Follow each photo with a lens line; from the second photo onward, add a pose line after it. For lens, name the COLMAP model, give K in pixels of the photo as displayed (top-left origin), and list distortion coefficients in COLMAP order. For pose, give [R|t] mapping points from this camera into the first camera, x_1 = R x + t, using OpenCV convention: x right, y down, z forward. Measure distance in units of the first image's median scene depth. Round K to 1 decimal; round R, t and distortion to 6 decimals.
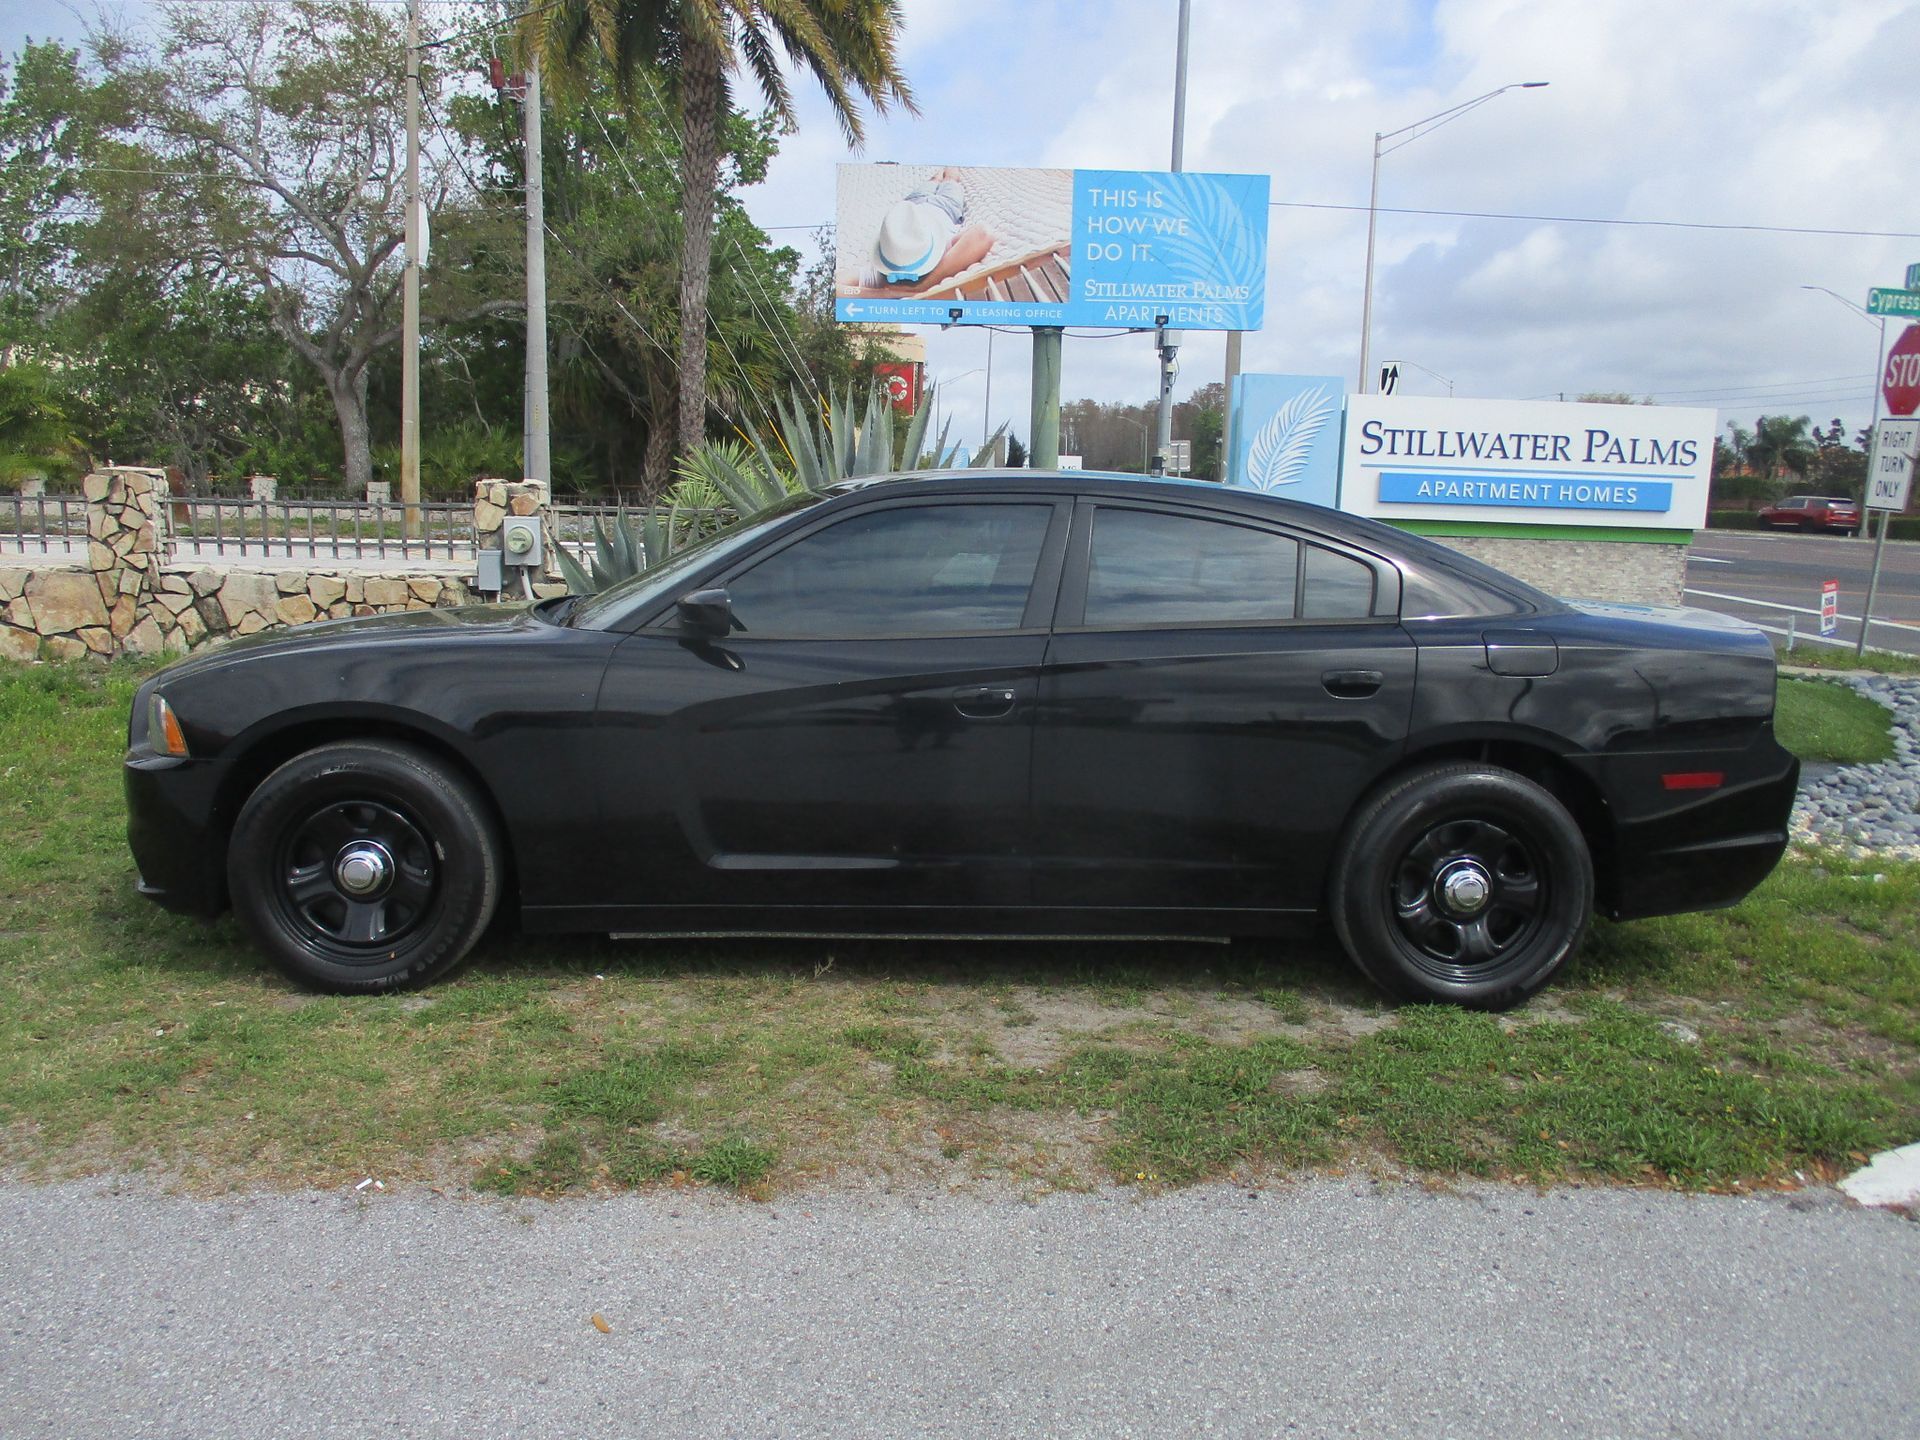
lens RADIAL K [[1579.5, 0, 949.8], [0, 1579.5, 721.4], [0, 0, 1]] dist [-0.028110, 0.015239]
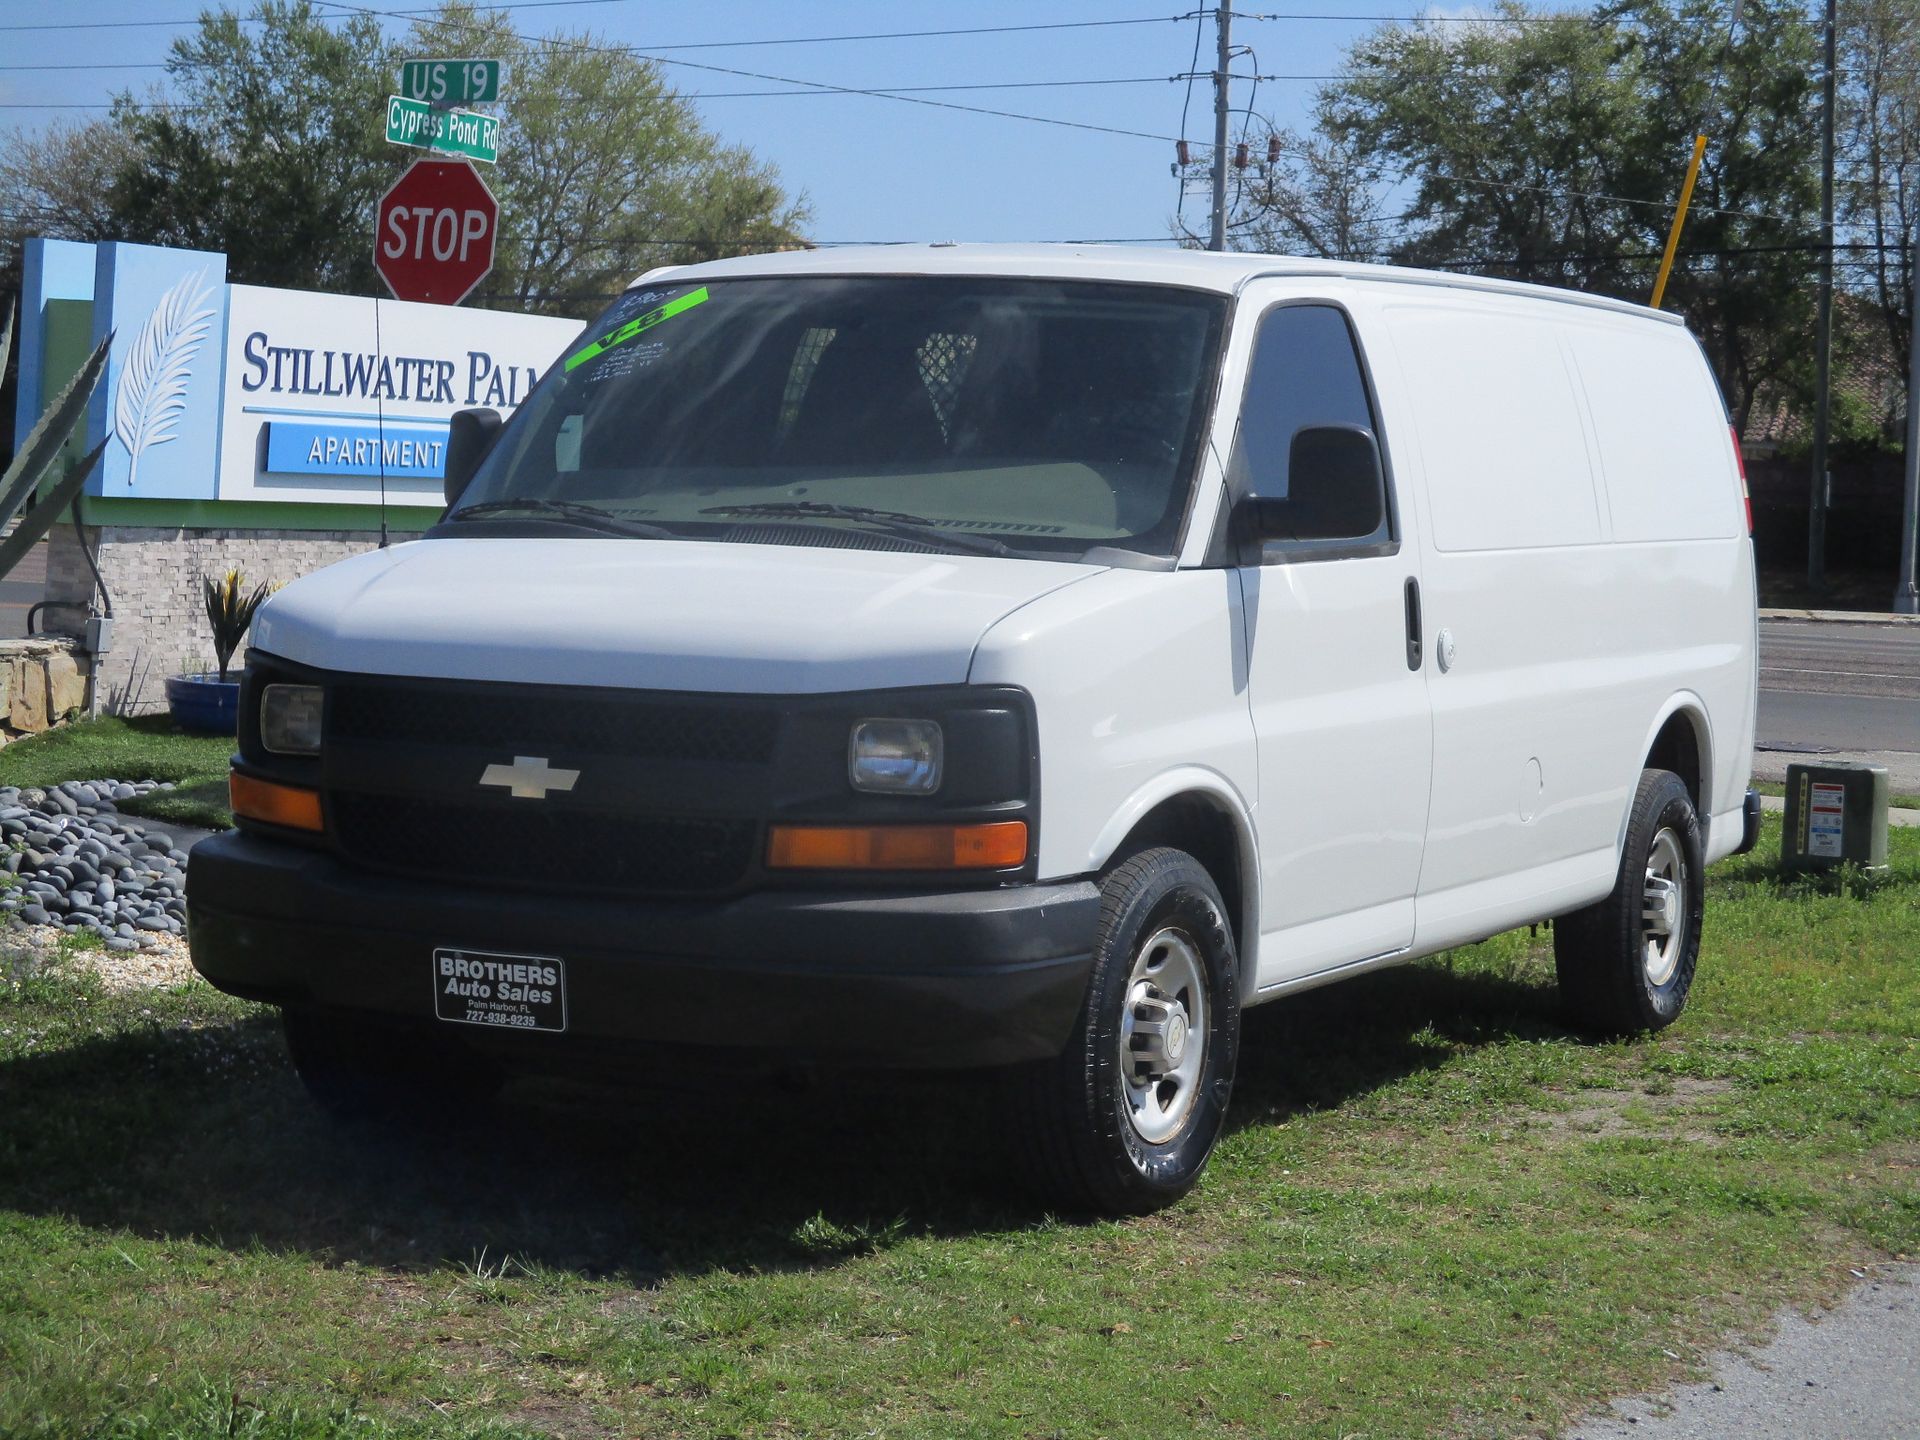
lens RADIAL K [[4073.2, 0, 931.8], [0, 4073.2, 725.1], [0, 0, 1]] dist [-0.078246, -0.121337]
pose [[0.499410, -0.061142, 0.864205, -0.869360], [0.103711, 0.994553, 0.010431, -0.039625], [-0.860136, 0.084418, 0.503031, 0.066728]]
